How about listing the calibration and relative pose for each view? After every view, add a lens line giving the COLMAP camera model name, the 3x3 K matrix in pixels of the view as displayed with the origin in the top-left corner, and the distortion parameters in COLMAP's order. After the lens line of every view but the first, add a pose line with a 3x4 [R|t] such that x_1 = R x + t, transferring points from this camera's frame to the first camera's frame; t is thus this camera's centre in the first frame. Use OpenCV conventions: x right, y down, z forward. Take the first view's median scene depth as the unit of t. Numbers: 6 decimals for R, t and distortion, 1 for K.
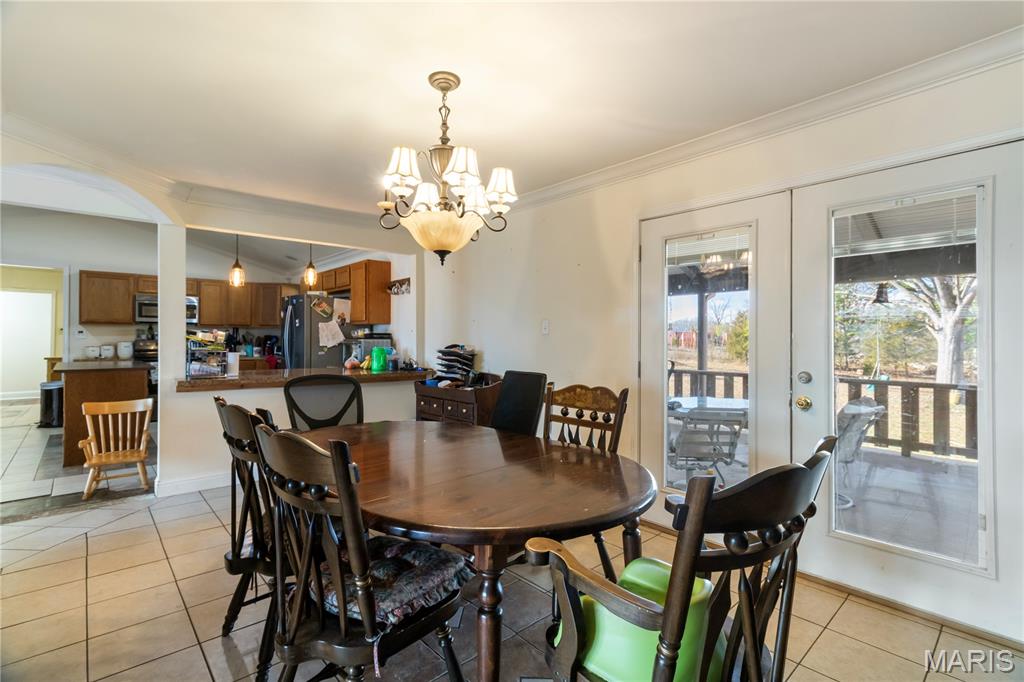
lens RADIAL K [[473.5, 0, 510.7], [0, 473.5, 340.2], [0, 0, 1]] dist [0.000254, 0.000542]
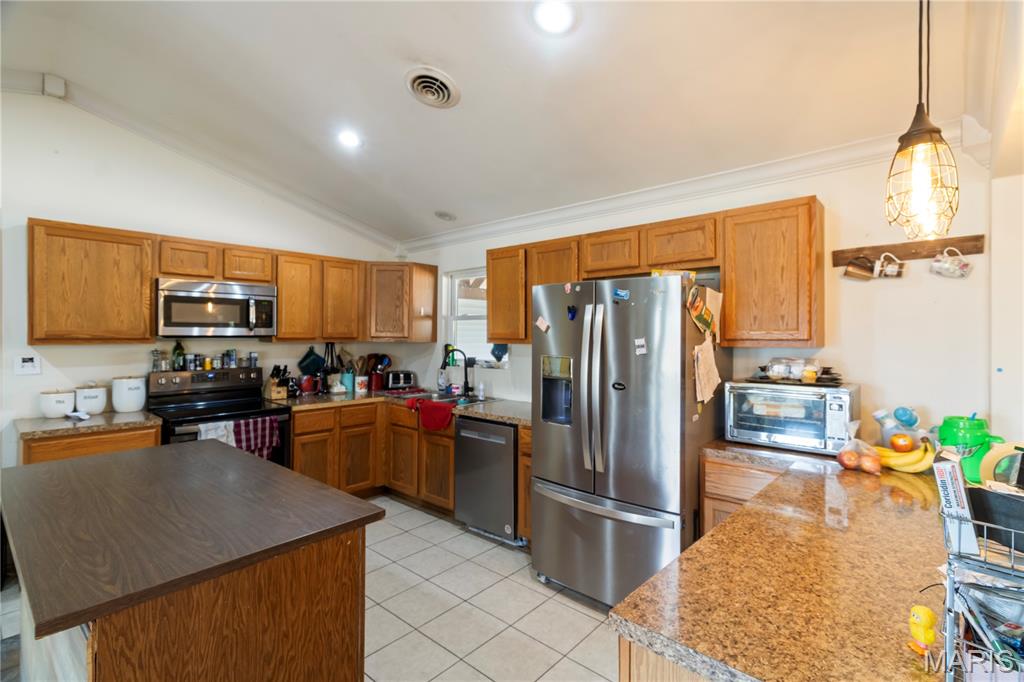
lens RADIAL K [[473.5, 0, 513.1], [0, 473.5, 336.4], [0, 0, 1]] dist [0.000254, 0.000542]
pose [[0.993702, -0.002230, 0.112035, -0.491612], [0.002382, 0.999996, -0.001227, -0.036738], [-0.112032, 0.001486, 0.993704, 0.493028]]
